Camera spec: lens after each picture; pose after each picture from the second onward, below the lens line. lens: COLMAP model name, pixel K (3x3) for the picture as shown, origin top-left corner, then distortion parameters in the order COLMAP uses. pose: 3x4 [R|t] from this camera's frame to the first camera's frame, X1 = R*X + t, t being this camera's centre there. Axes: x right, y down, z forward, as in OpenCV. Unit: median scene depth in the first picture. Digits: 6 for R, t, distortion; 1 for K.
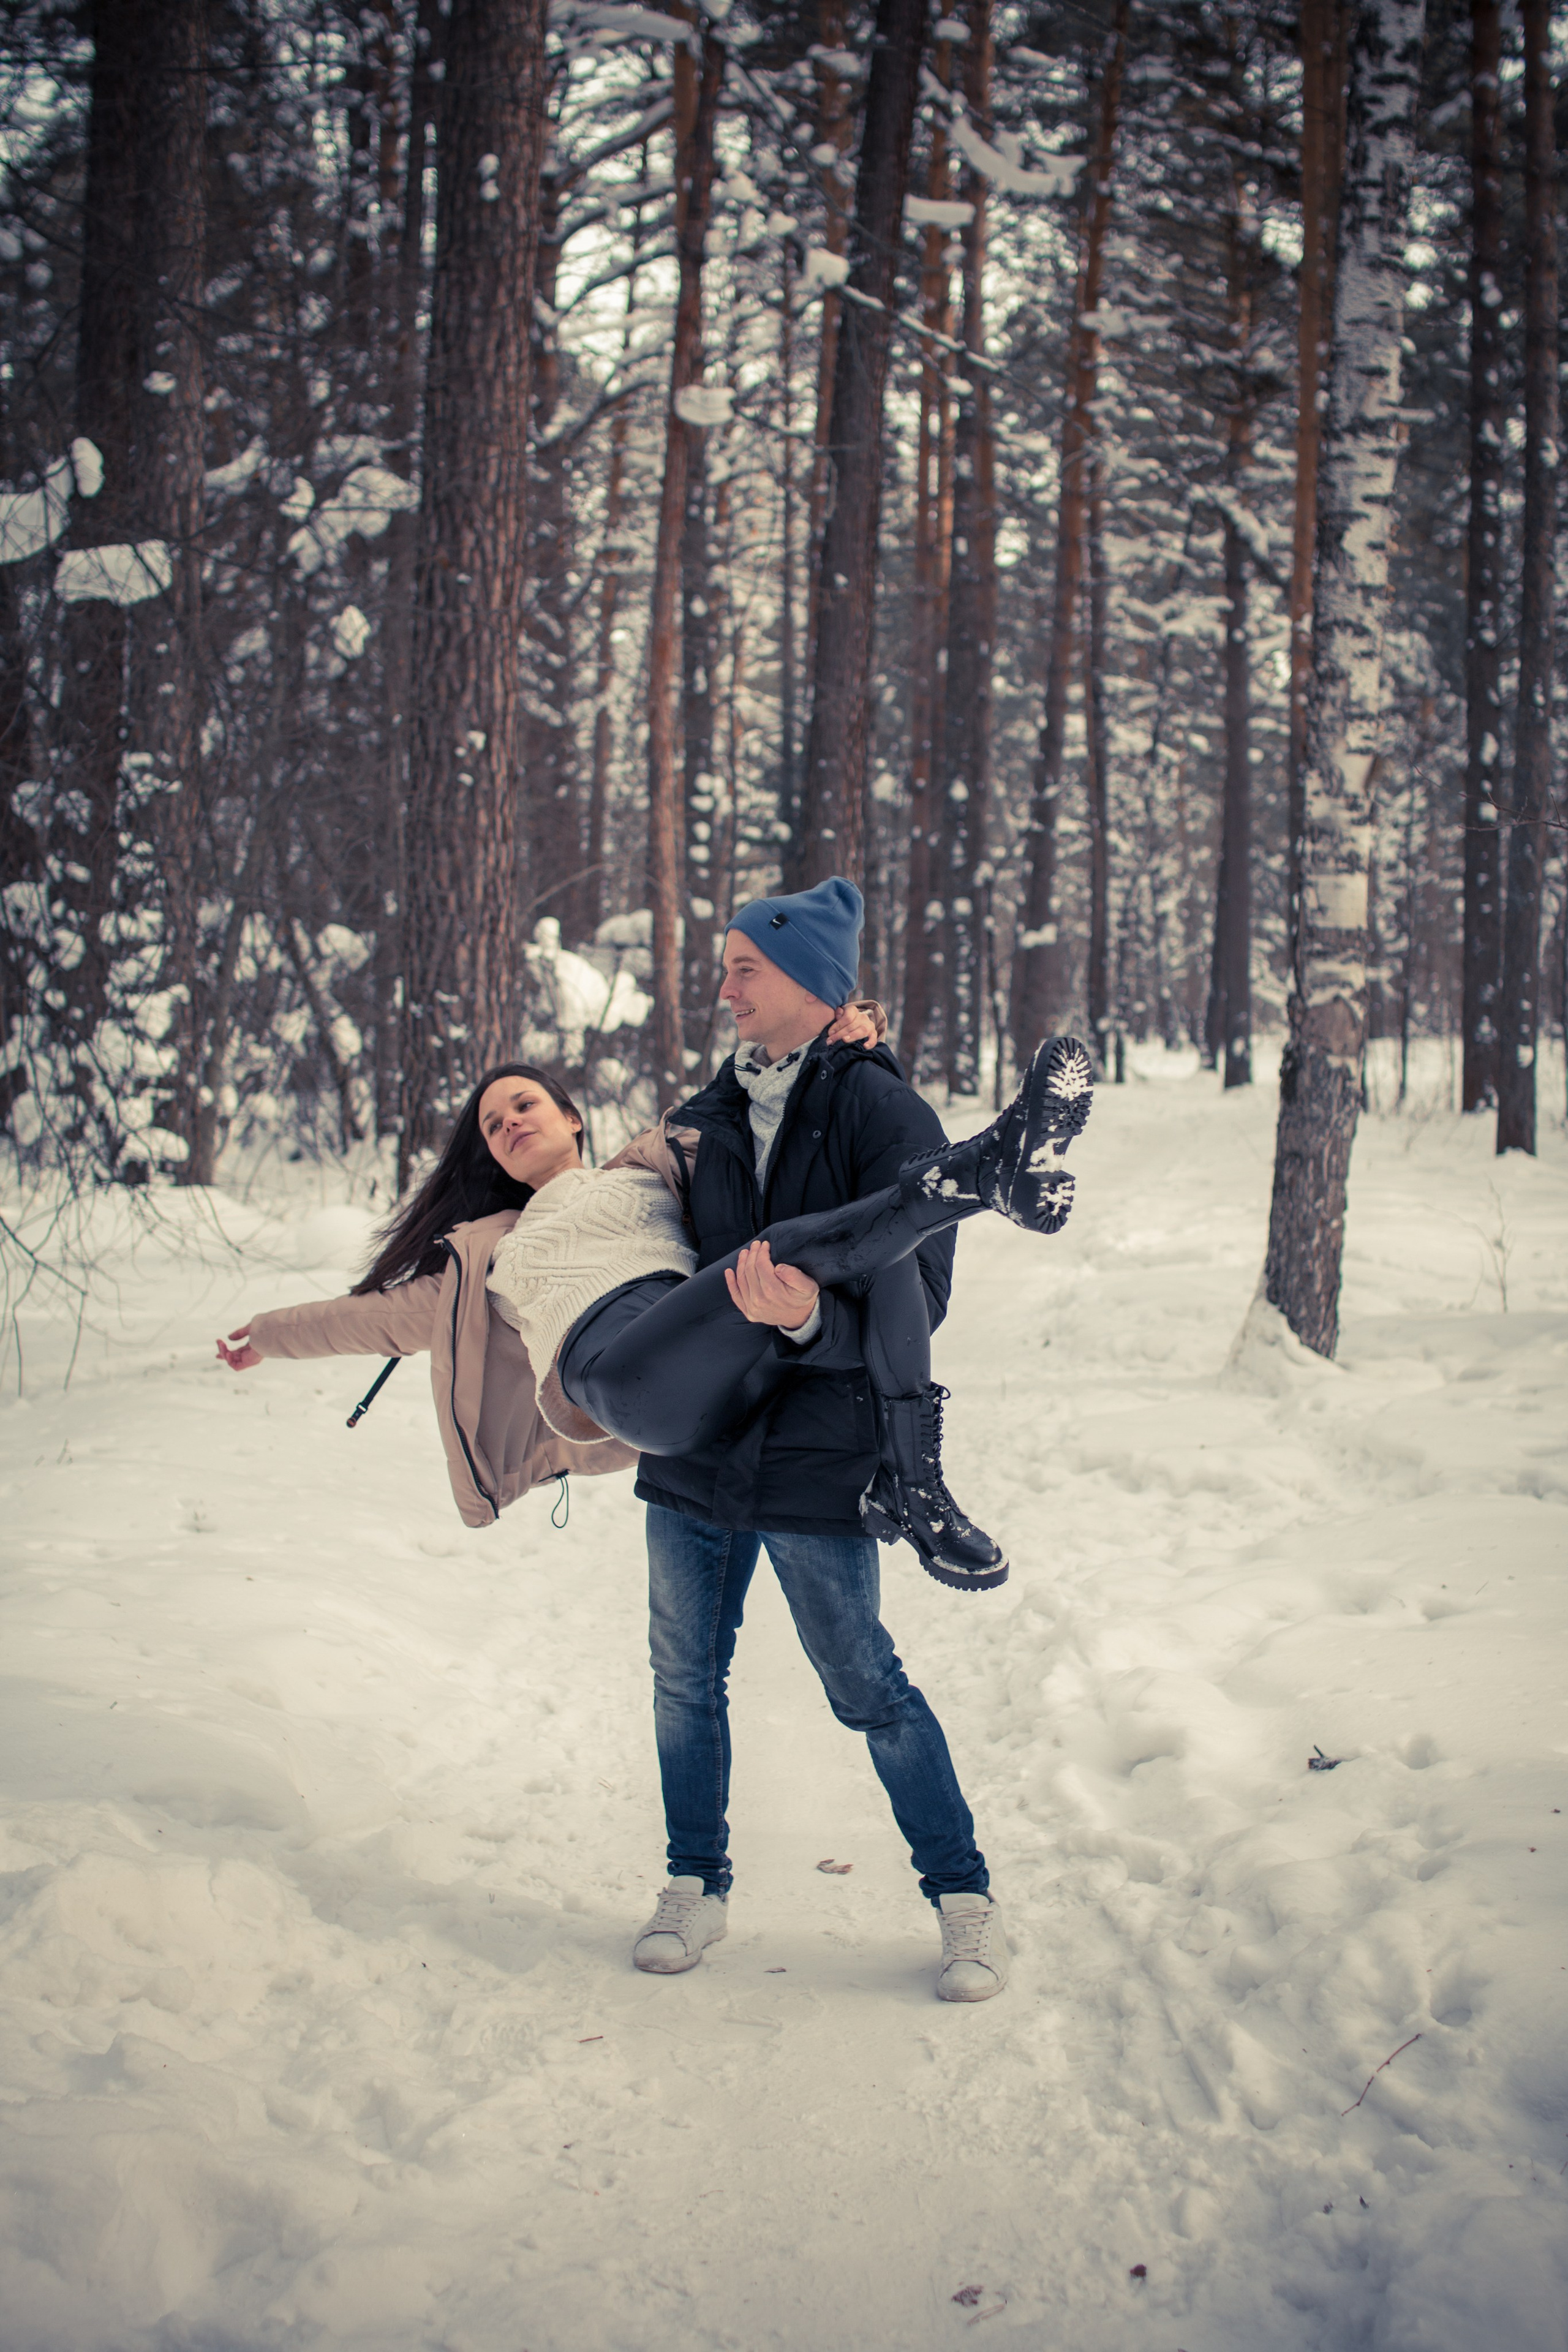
lens RADIAL K [[3191.1, 0, 778.1], [0, 3191.1, 1172.8], [0, 0, 1]] dist [-0.142225, 0.000000]
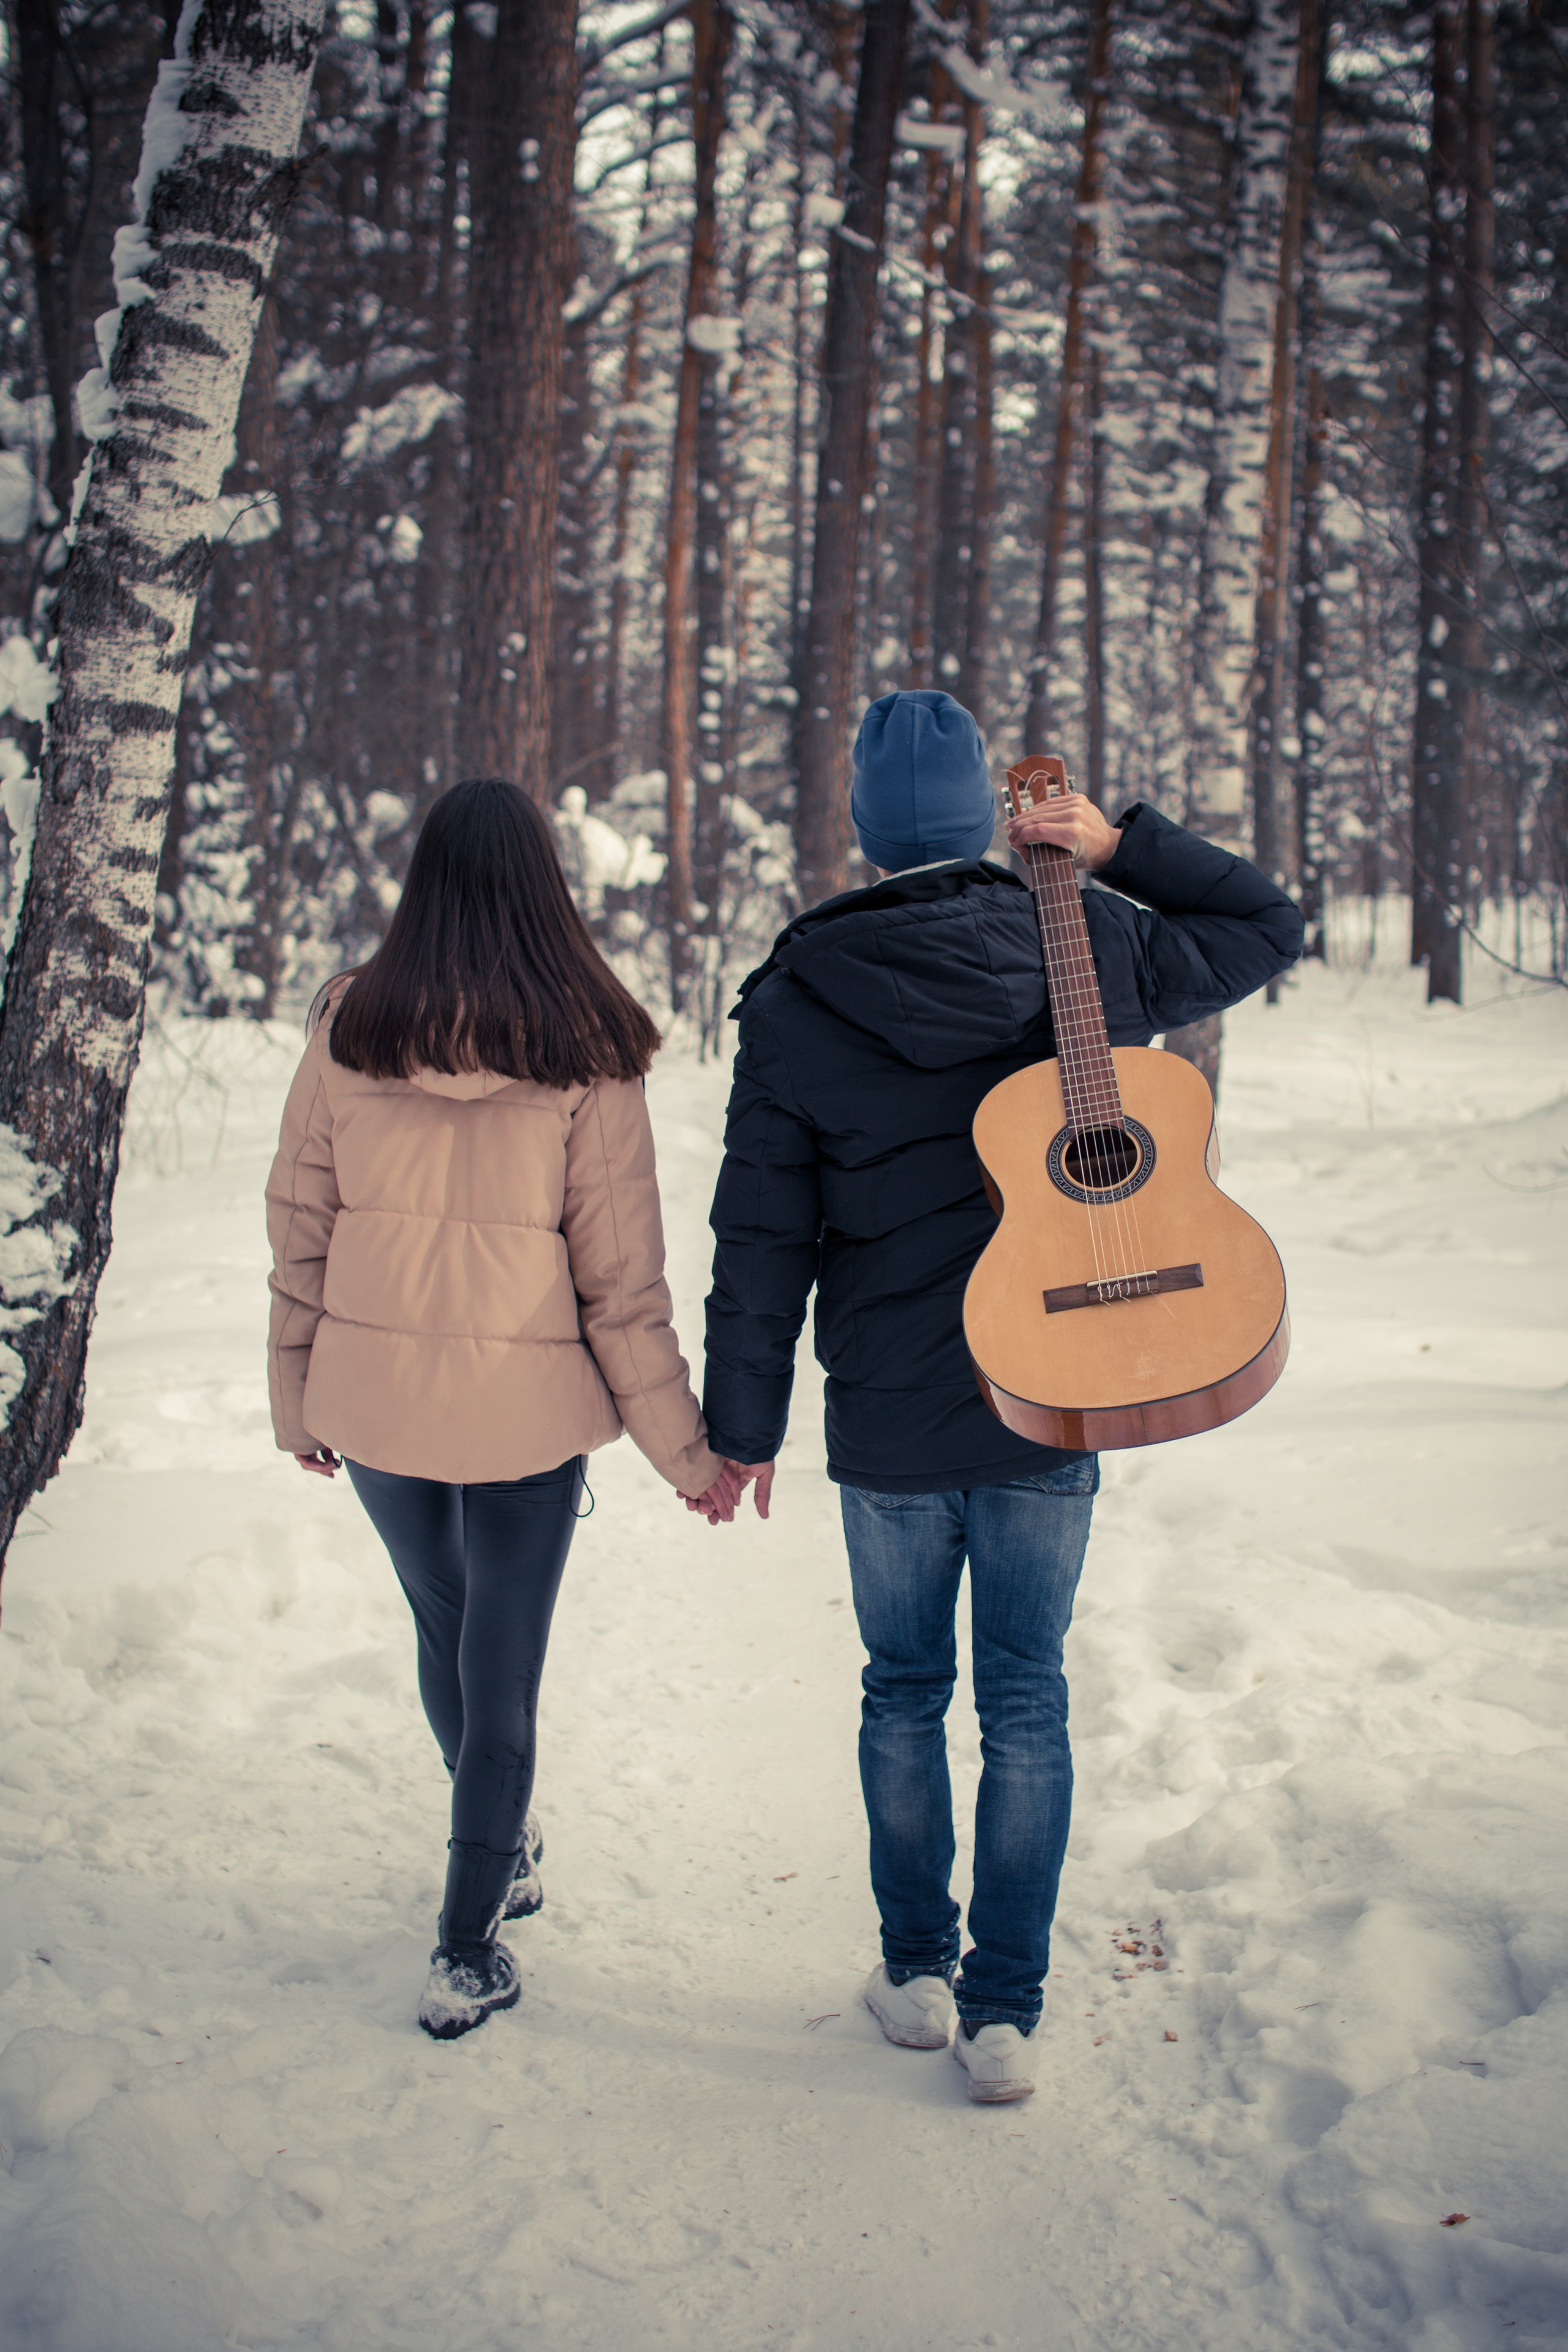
lens RADIAL K [[3191.1, 0, 787.2], [0, 3191.1, 1187.9], [0, 0, 1]] dist [-0.142225, 0.000000]
pose [[0.999980, 0.006316, -0.000501, 0.005094], [-0.006281, 0.998657, 0.051430, 0.003662], [0.000826, -0.051426, 0.998676, -0.135459]]
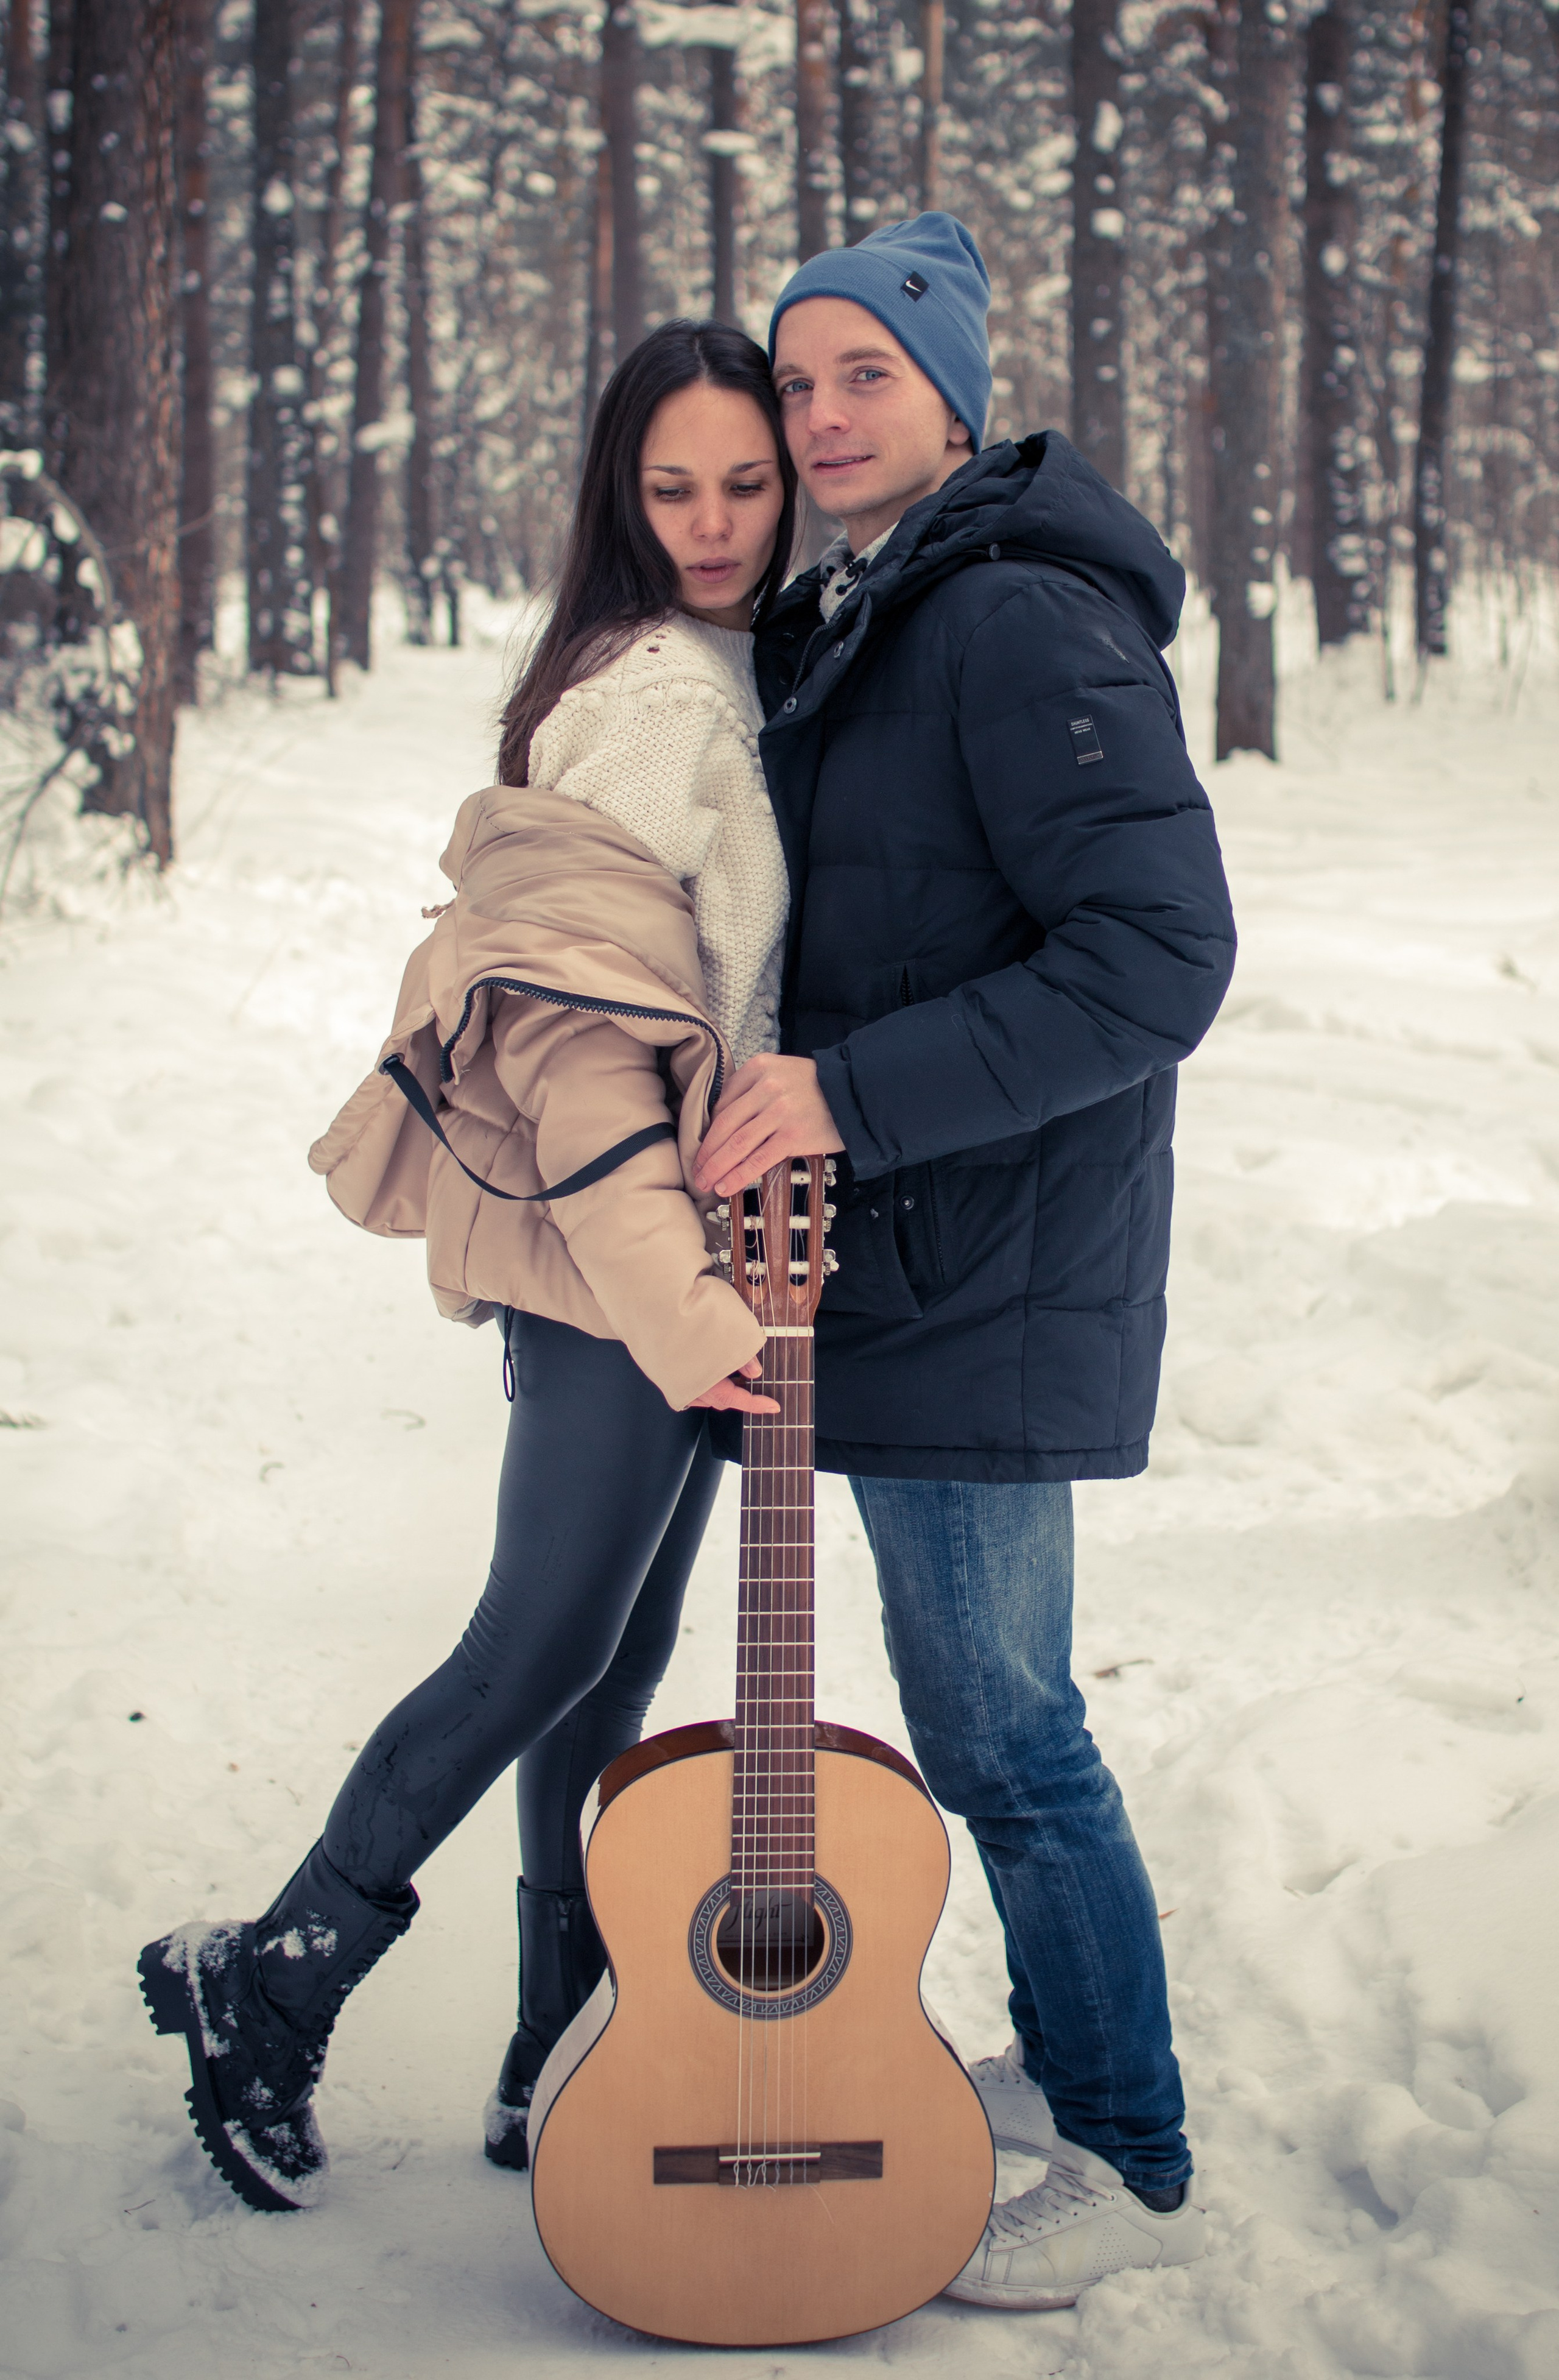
lens RADIAL K [[3690.4, 0, 784.3], [0, 3690.4, 1186.9], [0, 0, 1]] dist [-0.134799, 0.000000]
pose [[0.975773, -0.048626, 0.213314, -0.014370], [0.022982, 0.992375, 0.121091, -0.014608], [-0.217575, -0.113255, 0.969450, 0.380120]]
